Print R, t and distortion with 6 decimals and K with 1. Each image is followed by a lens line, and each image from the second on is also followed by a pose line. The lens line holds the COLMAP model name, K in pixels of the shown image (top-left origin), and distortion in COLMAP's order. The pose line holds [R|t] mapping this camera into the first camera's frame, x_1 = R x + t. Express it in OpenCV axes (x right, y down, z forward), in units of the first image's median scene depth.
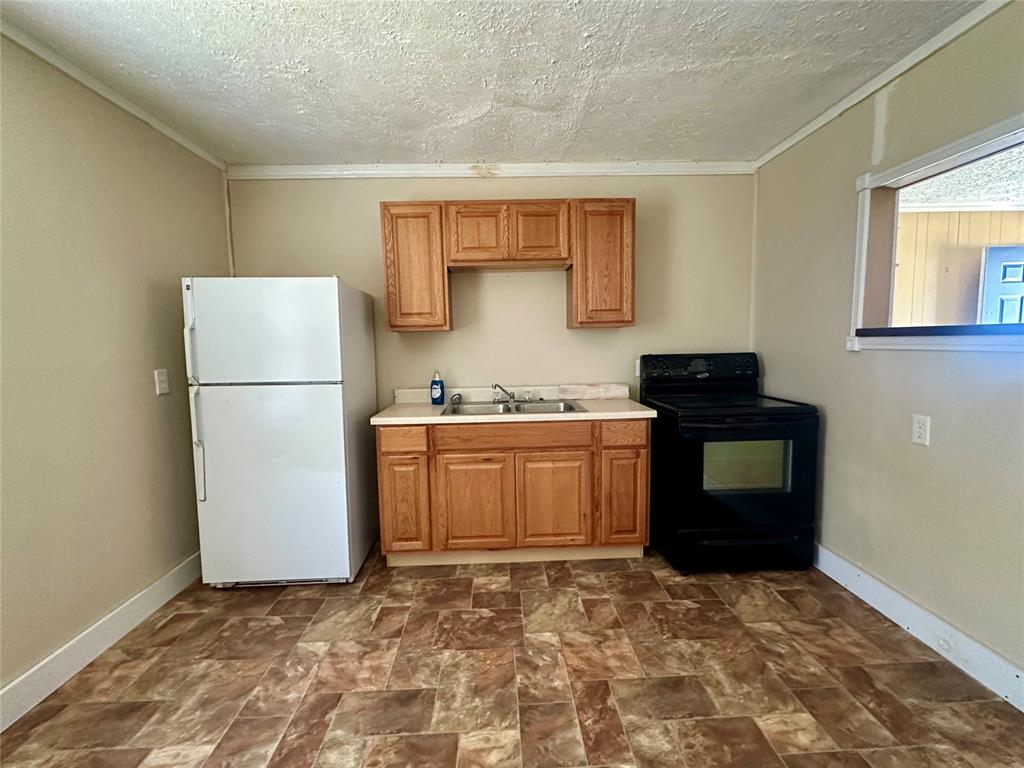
lens RADIAL K [[452.0, 0, 510.9], [0, 452.0, 384.6], [0, 0, 1]] dist [-0.005973, 0.001338]
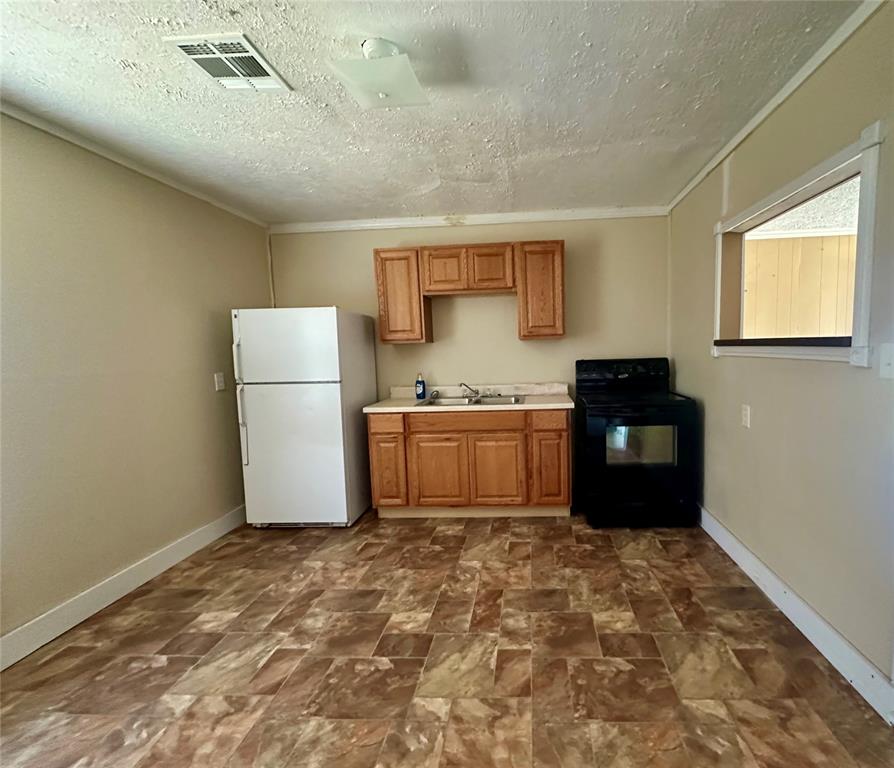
lens RADIAL K [[407.0, 0, 510.6], [0, 407.0, 384.7], [0, 0, 1]] dist [-0.007511, 0.001771]
pose [[0.996580, -0.001809, -0.082616, 0.245320], [0.001729, 0.999998, -0.001040, 0.005662], [0.082618, 0.000893, 0.996581, -0.202148]]
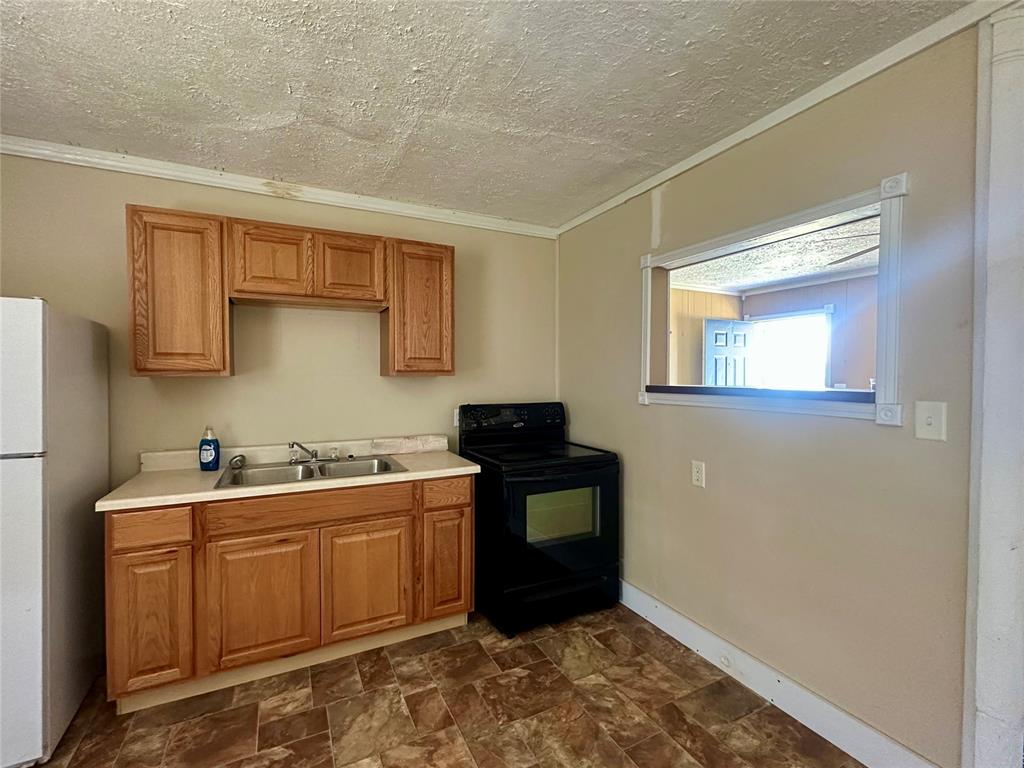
lens RADIAL K [[452.0, 0, 510.0], [0, 452.0, 384.8], [0, 0, 1]] dist [-0.005973, 0.001338]
pose [[0.908120, 0.012119, 0.418534, -0.024170], [0.021521, 0.996909, -0.075561, -0.040855], [-0.418156, 0.077625, 0.905052, 0.094568]]
